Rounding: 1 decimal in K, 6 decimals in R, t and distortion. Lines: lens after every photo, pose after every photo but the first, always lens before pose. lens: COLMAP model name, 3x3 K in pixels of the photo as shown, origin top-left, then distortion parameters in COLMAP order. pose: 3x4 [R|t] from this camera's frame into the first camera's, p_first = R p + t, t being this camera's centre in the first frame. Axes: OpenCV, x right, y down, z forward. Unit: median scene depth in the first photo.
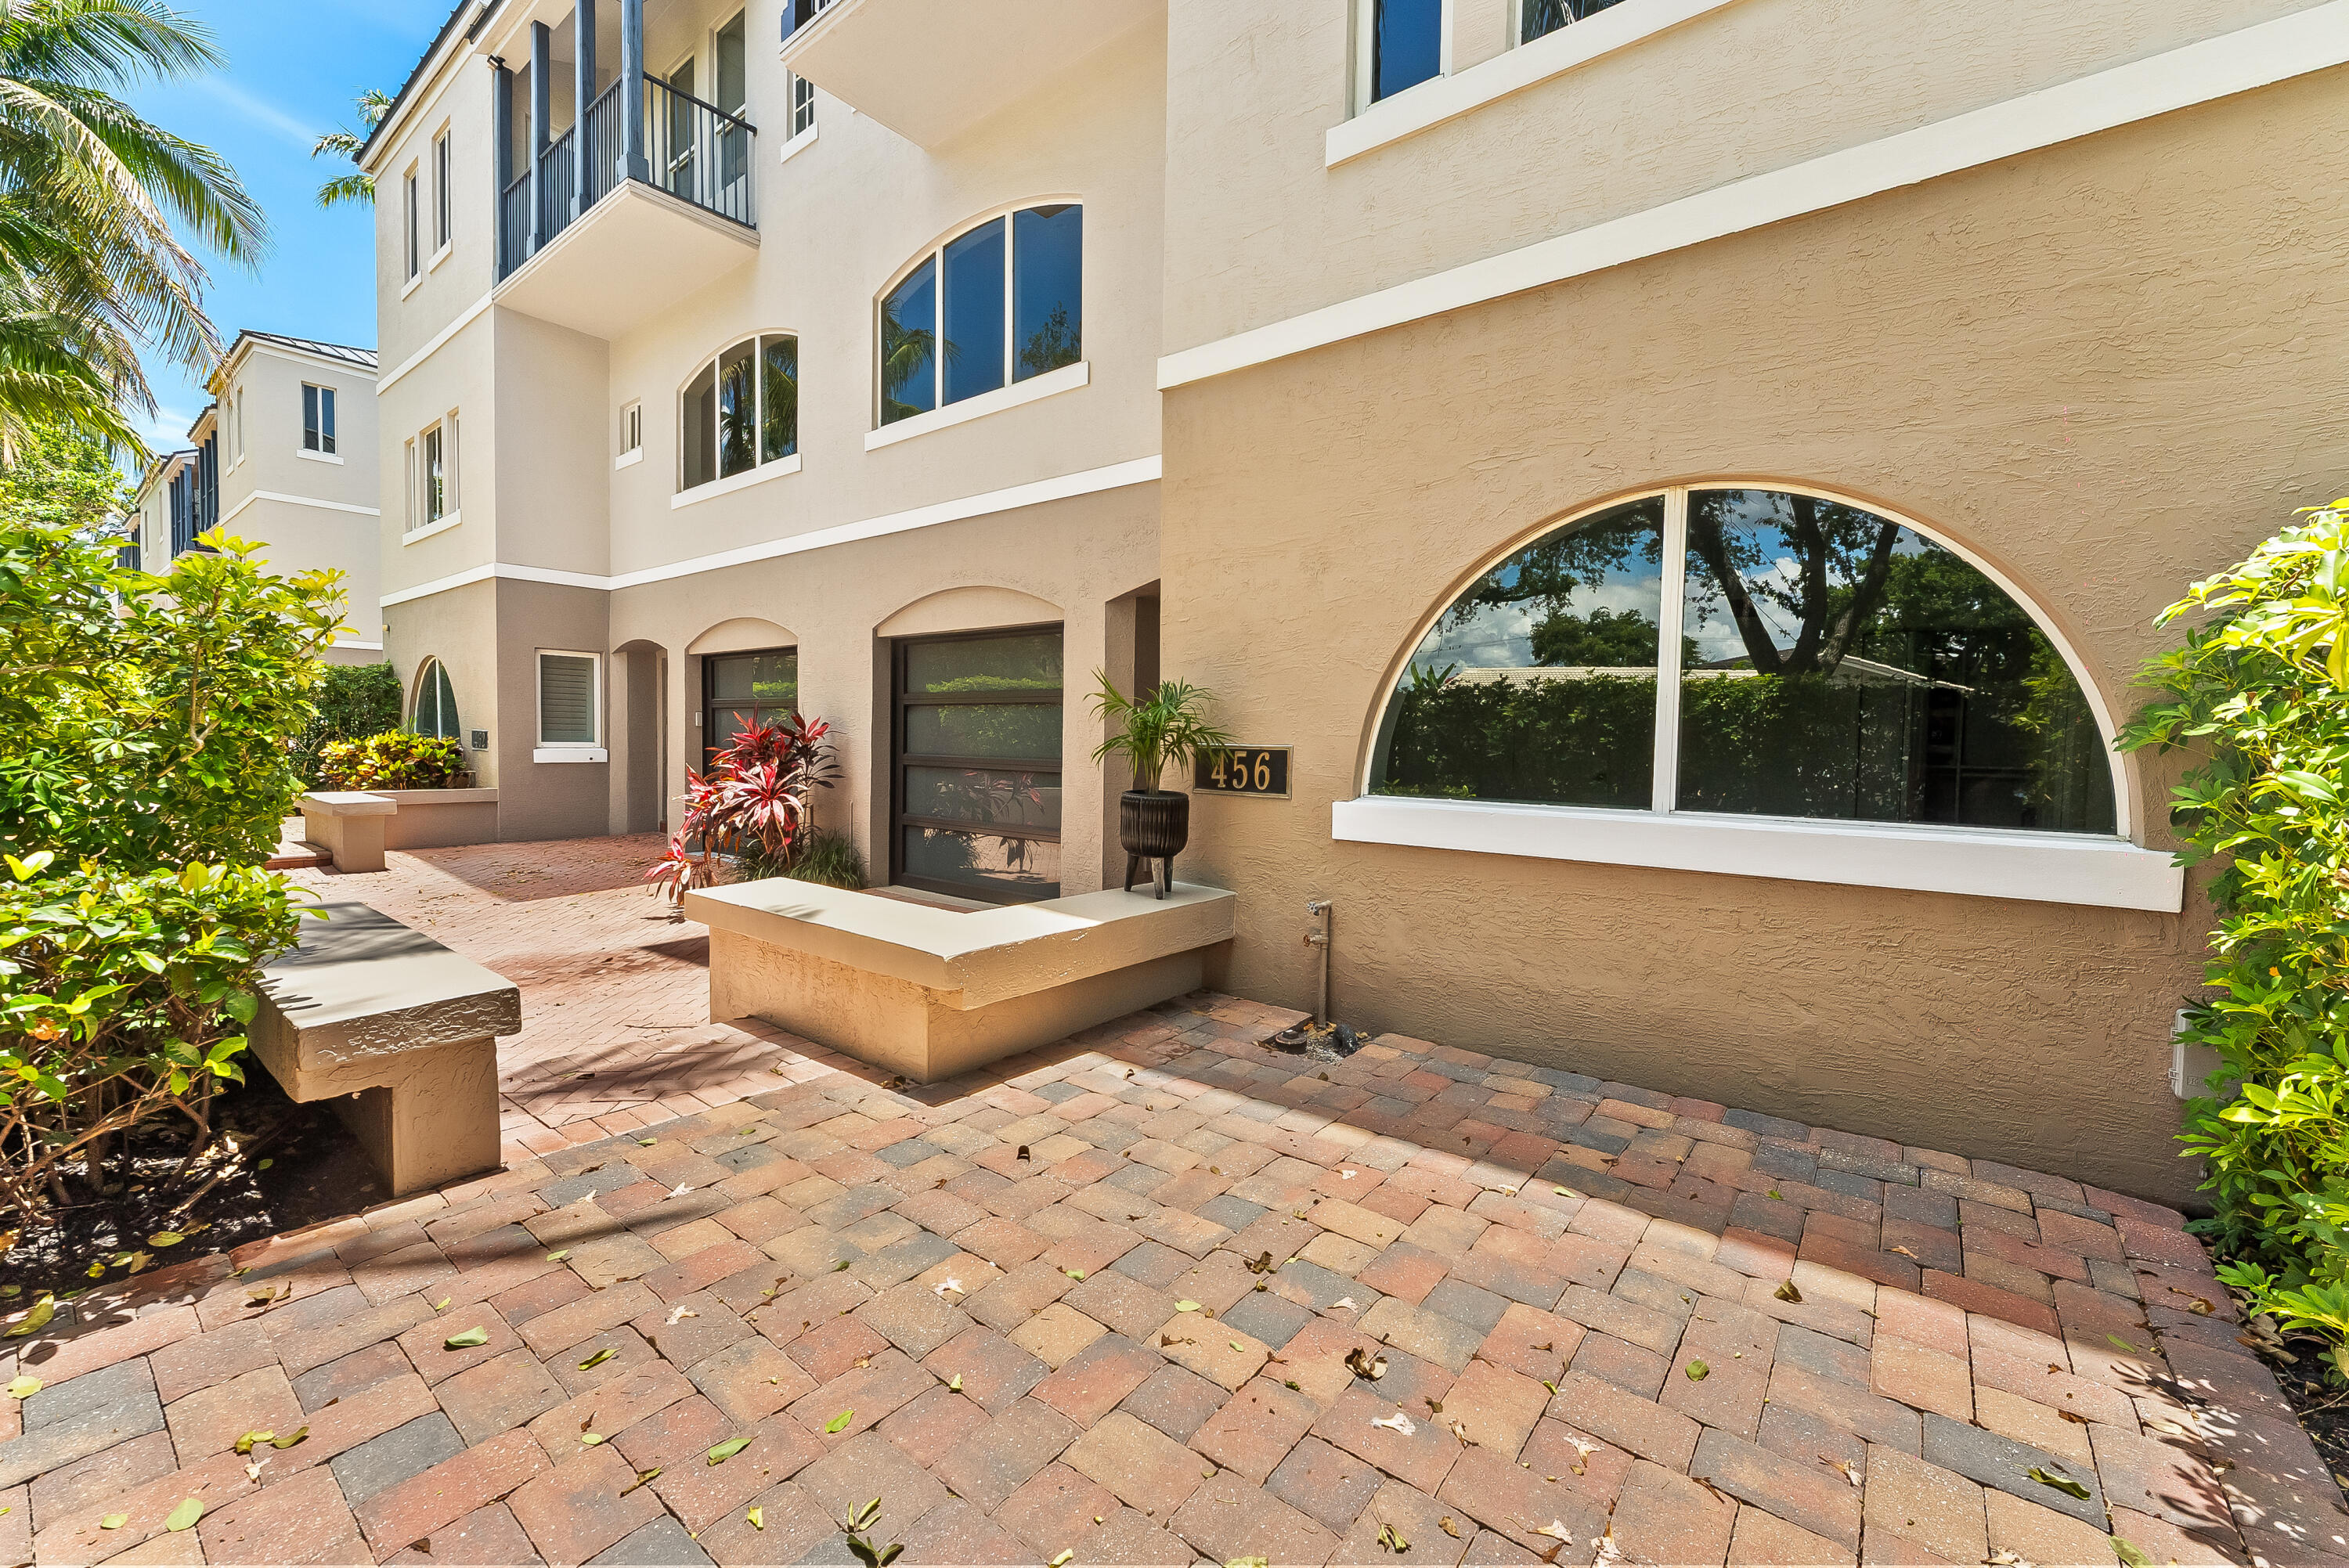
lens RADIAL K [[943.8, 0, 1184.5], [0, 943.8, 780.7], [0, 0, 1]] dist [-0.001943, -0.000035]
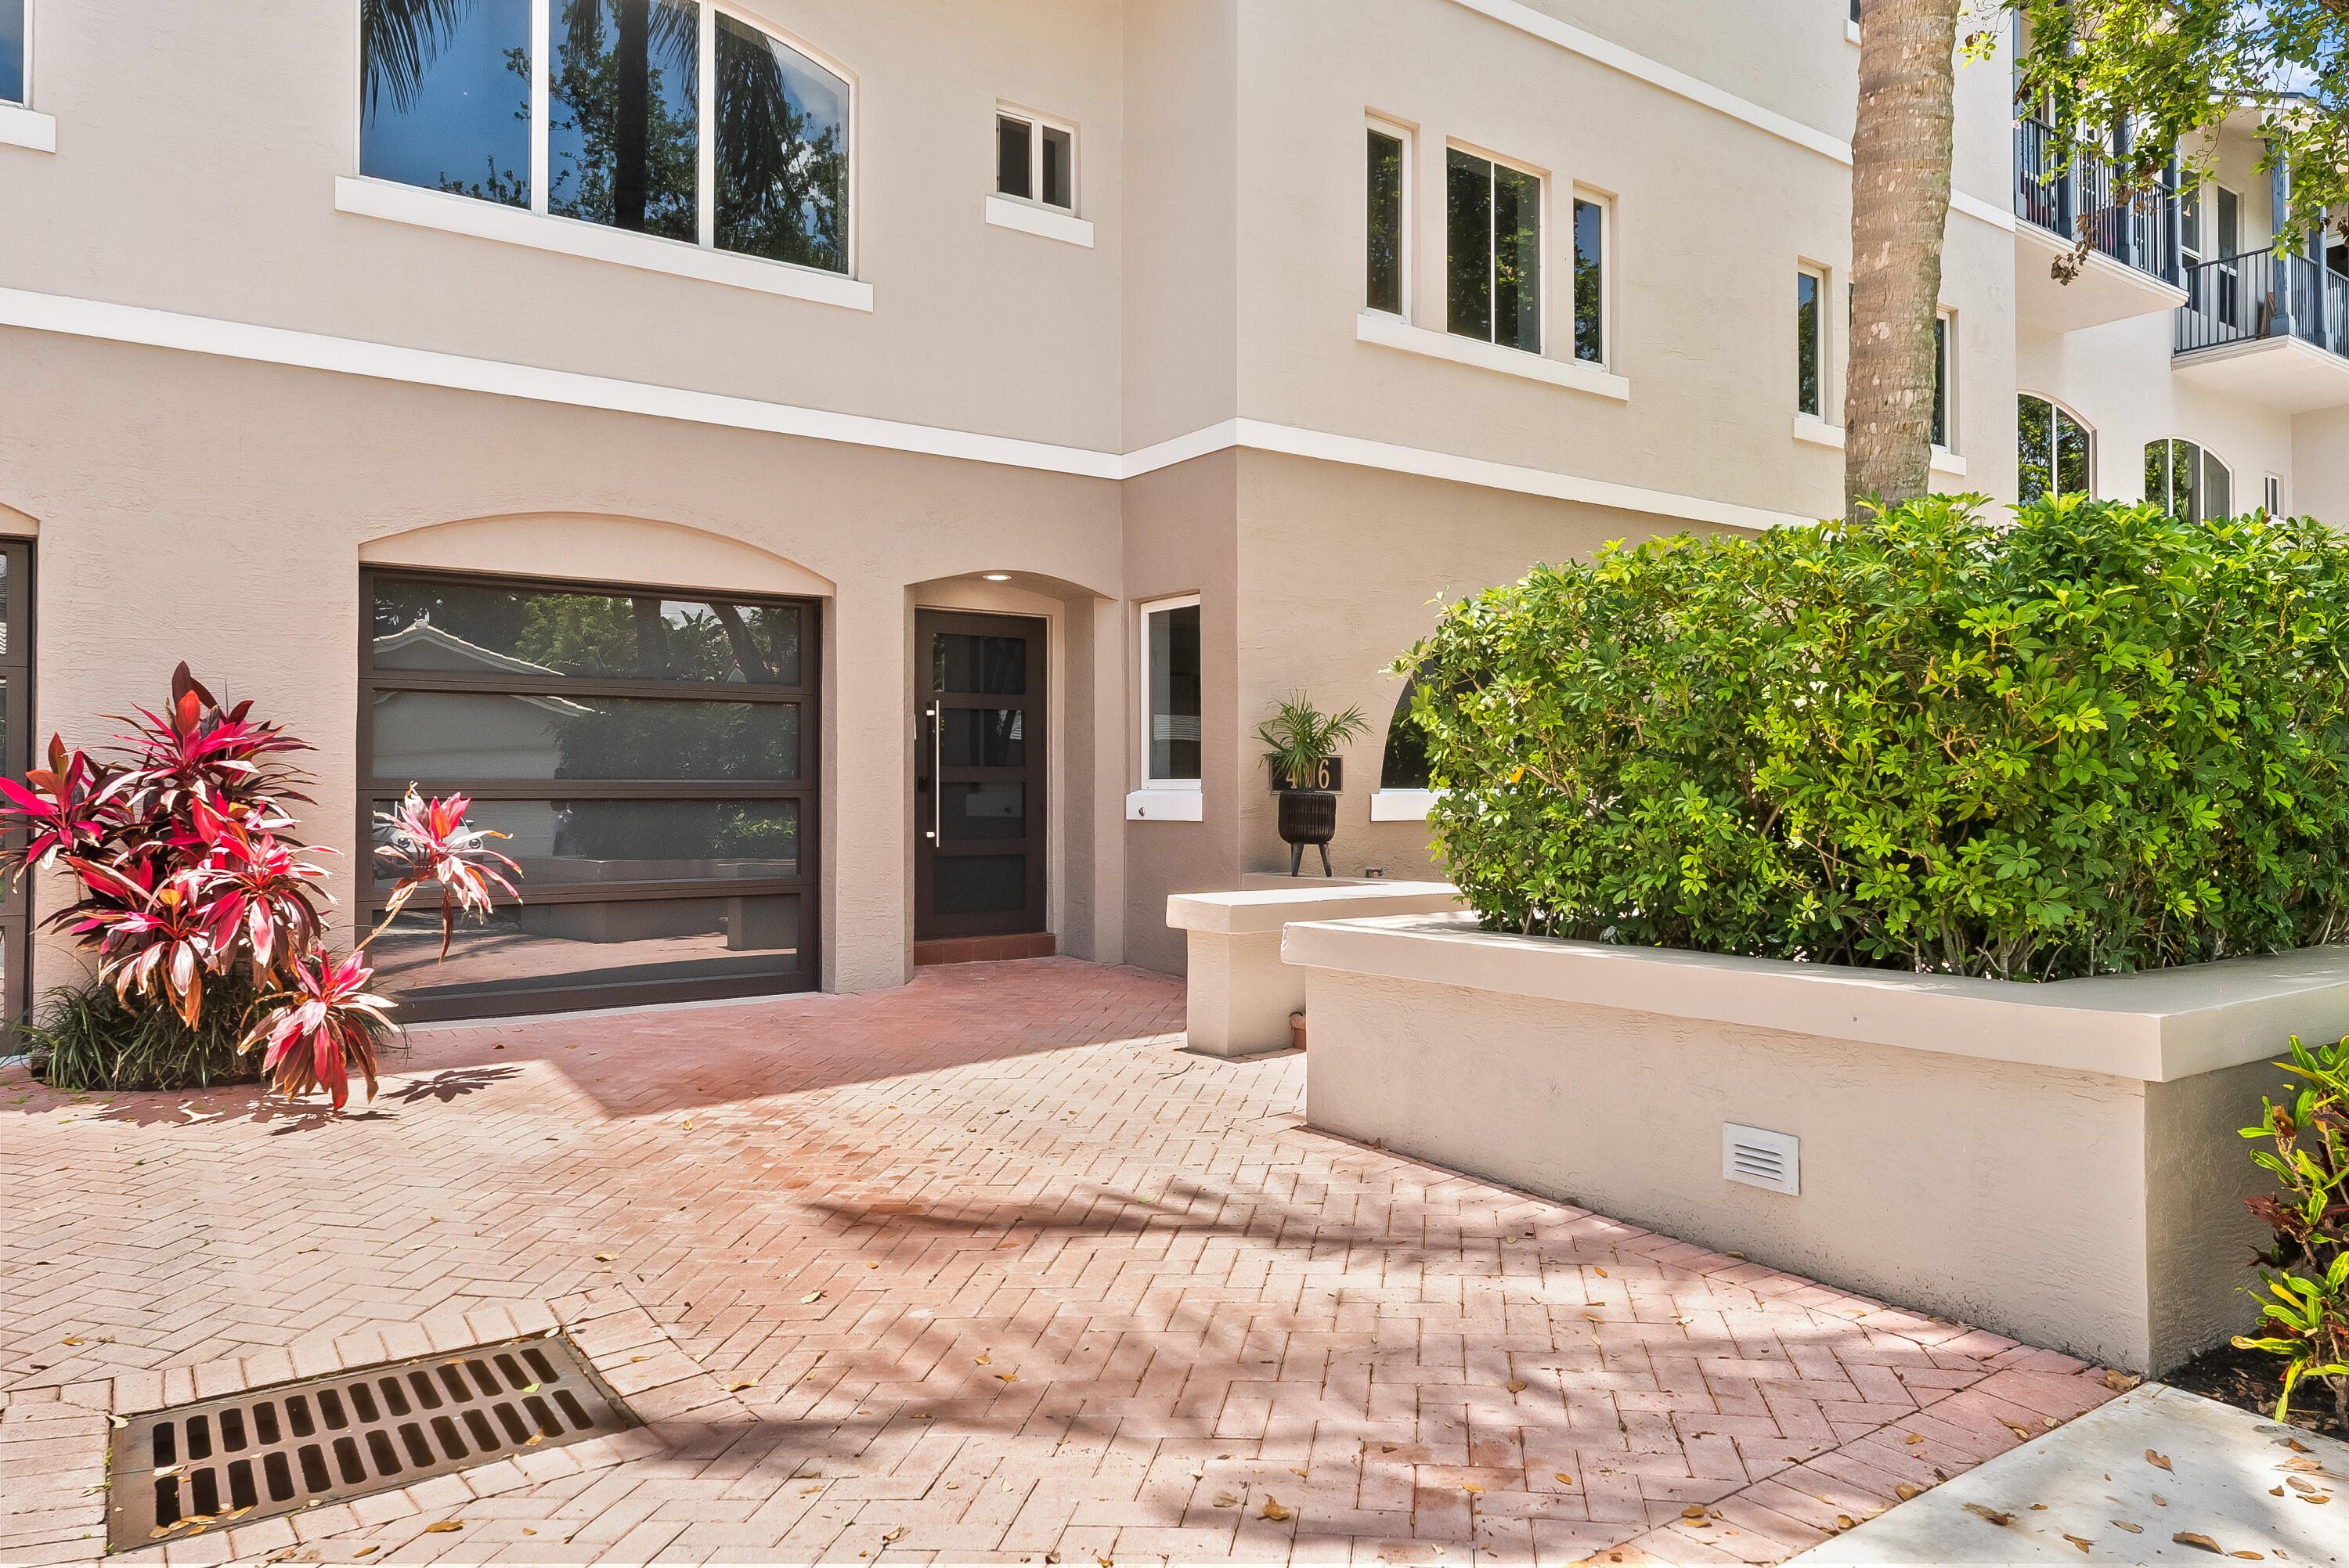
lens RADIAL K [[1559.1, 0, 1182.5], [0, 1559.1, 773.6], [0, 0, 1]] dist [-0.000628, -0.000265]
pose [[0.274682, -0.009366, 0.961490, -1.126047], [0.047852, 0.998847, -0.003941, -0.006370], [-0.960344, 0.047092, 0.274813, 0.336519]]
